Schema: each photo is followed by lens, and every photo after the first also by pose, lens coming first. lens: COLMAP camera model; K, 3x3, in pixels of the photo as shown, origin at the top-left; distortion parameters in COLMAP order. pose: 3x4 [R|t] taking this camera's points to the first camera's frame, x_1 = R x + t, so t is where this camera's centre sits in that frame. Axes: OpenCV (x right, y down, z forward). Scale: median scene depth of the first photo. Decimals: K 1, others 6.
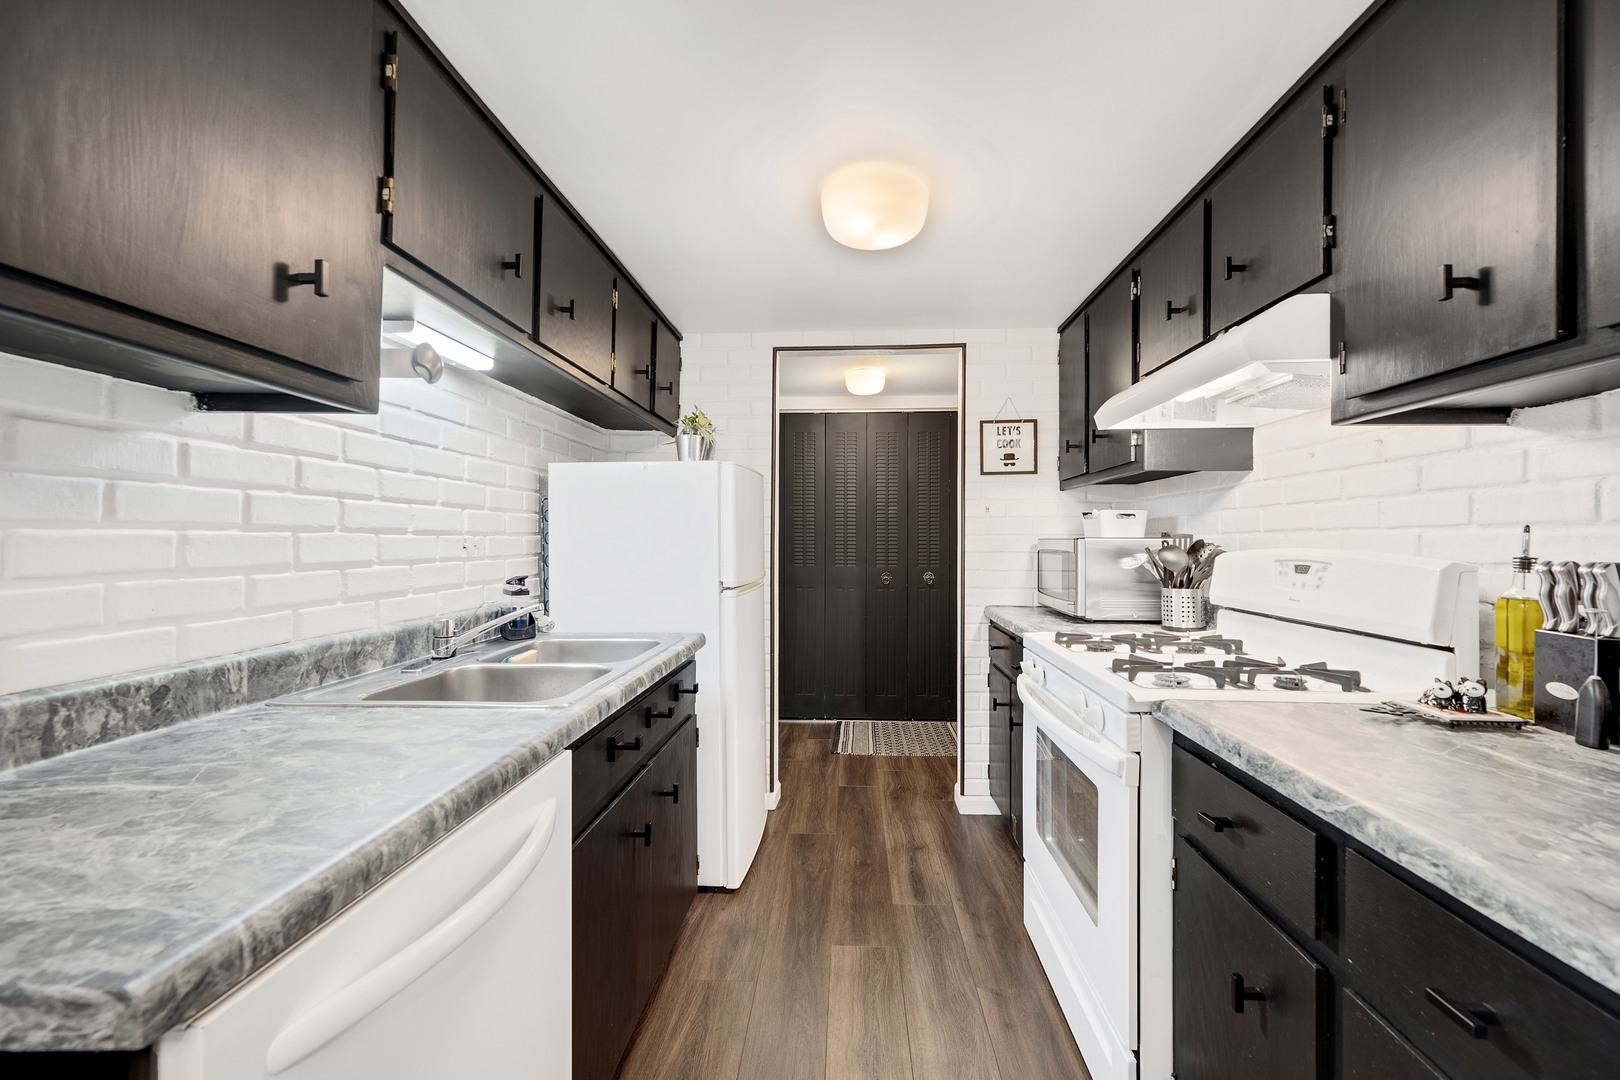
lens RADIAL K [[656.5, 0, 820.4], [0, 656.5, 536.6], [0, 0, 1]] dist [-0.002608, -0.000142]
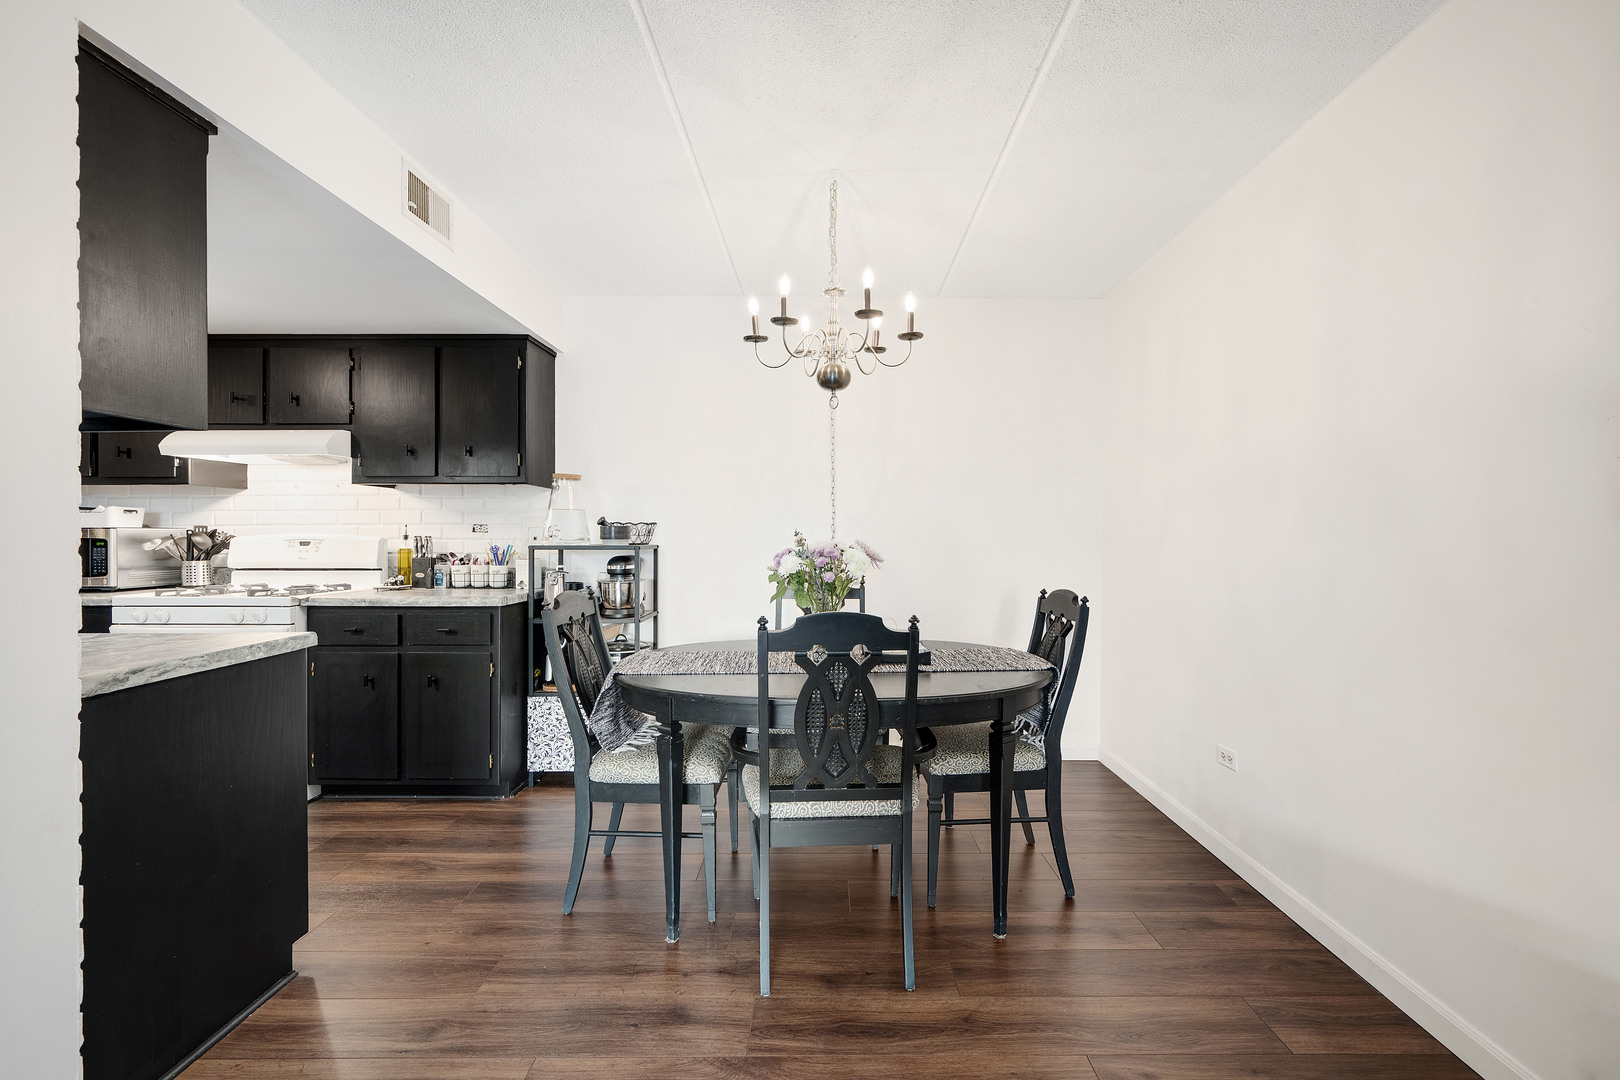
lens RADIAL K [[656.5, 0, 812.3], [0, 656.5, 540.8], [0, 0, 1]] dist [-0.002608, -0.000142]
pose [[-0.038090, -0.008958, 0.999234, -1.212999], [-0.003447, 0.999955, 0.008833, 0.014481], [-0.999268, -0.003108, -0.038119, -0.460660]]
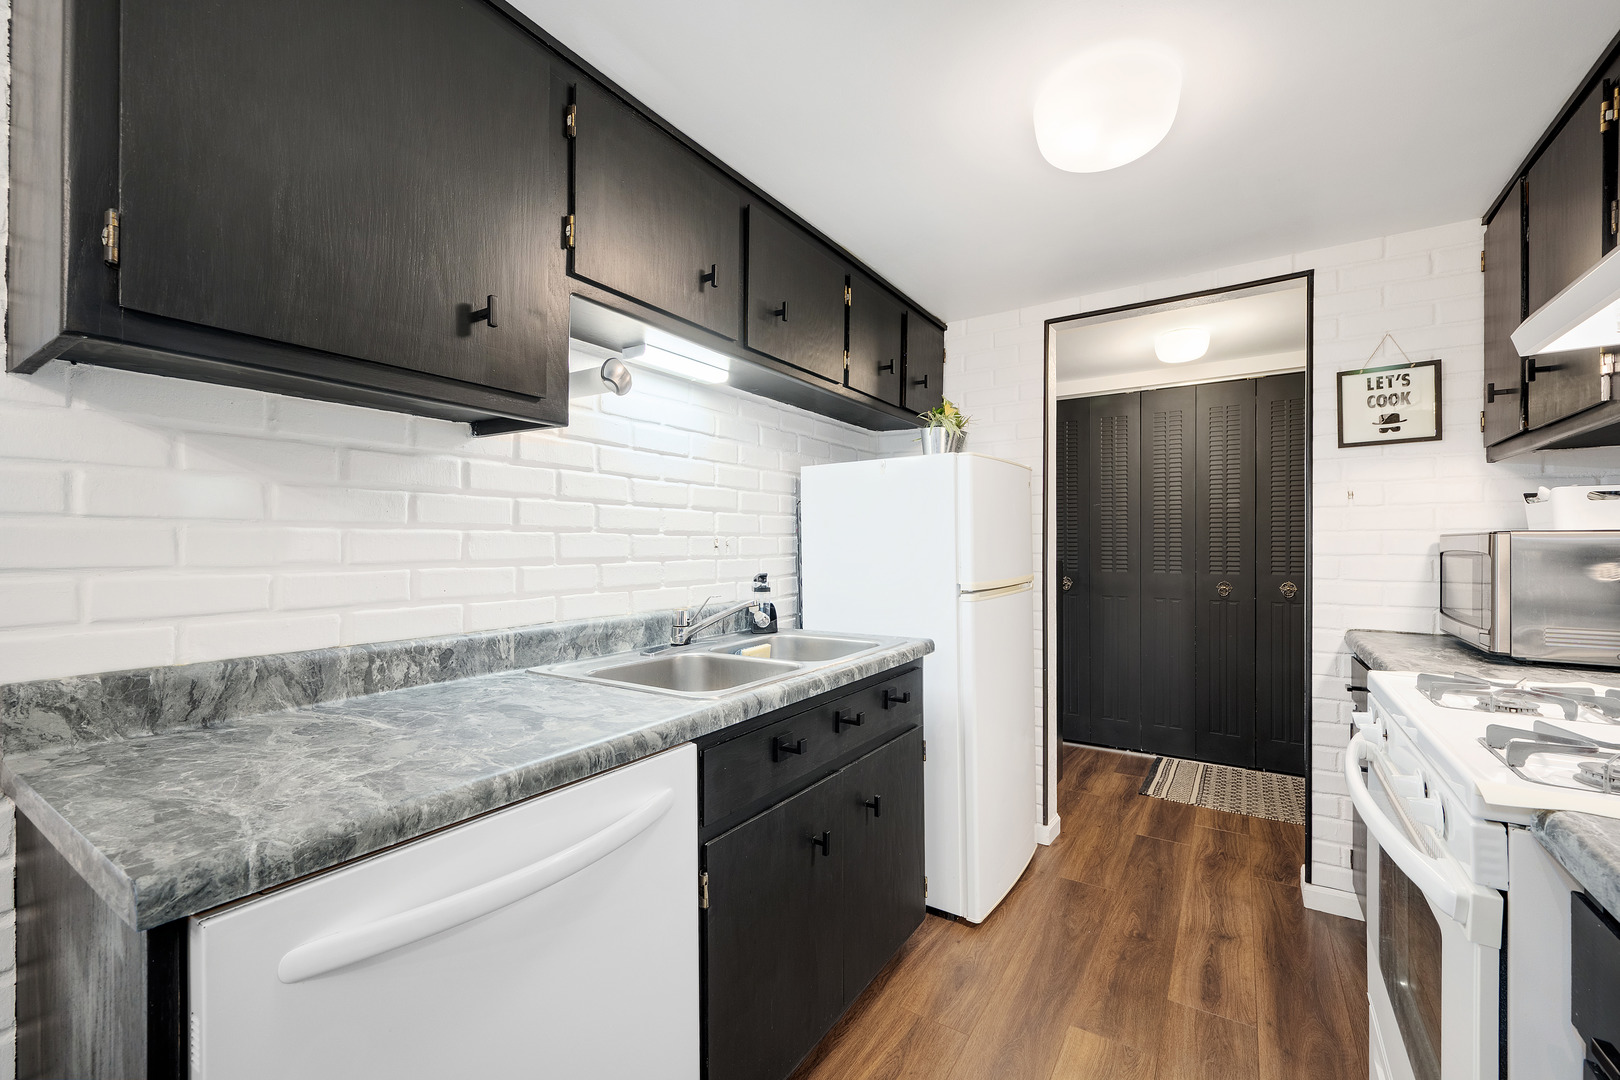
lens RADIAL K [[656.5, 0, 822.1], [0, 656.5, 548.1], [0, 0, 1]] dist [-0.002608, -0.000142]
pose [[0.867713, -0.001401, -0.497063, 0.167354], [0.005712, 0.999958, 0.007151, 0.012423], [0.497032, -0.009044, 0.867685, 0.136142]]
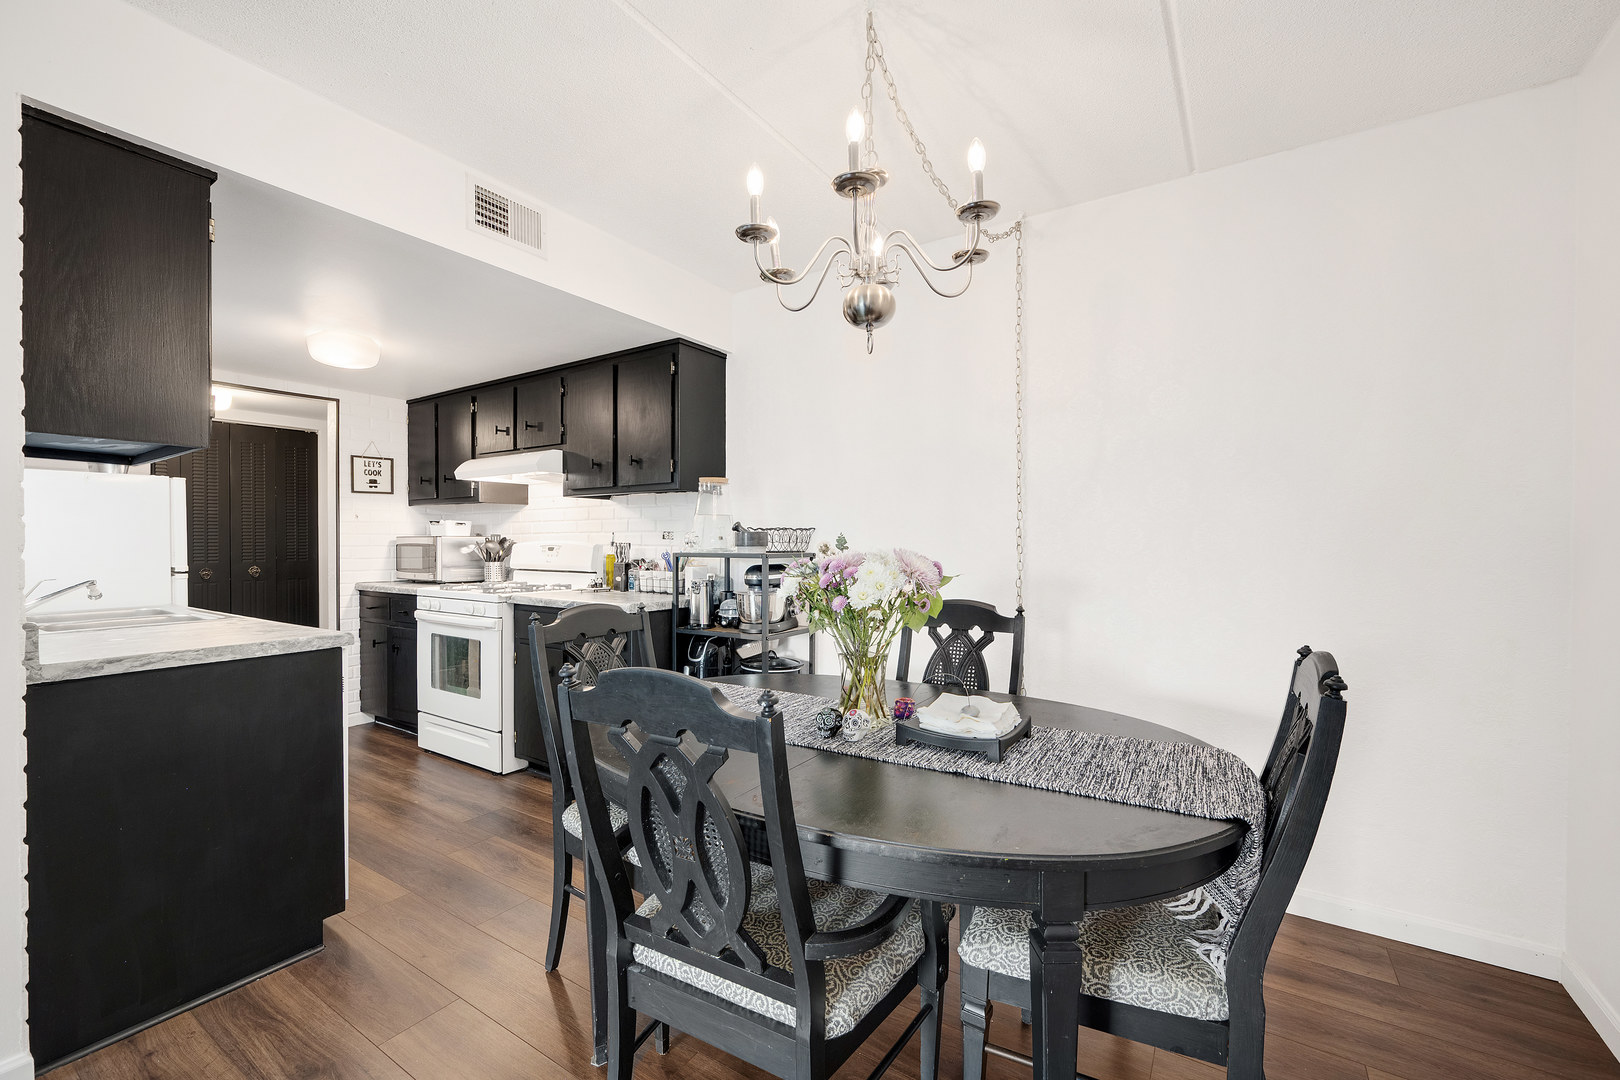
lens RADIAL K [[656.5, 0, 804.9], [0, 656.5, 547.3], [0, 0, 1]] dist [-0.002608, -0.000142]
pose [[0.500966, -0.008915, 0.865421, -0.769965], [-0.001300, 0.999938, 0.011054, 0.012654], [-0.865466, -0.006662, 0.500924, -0.886186]]
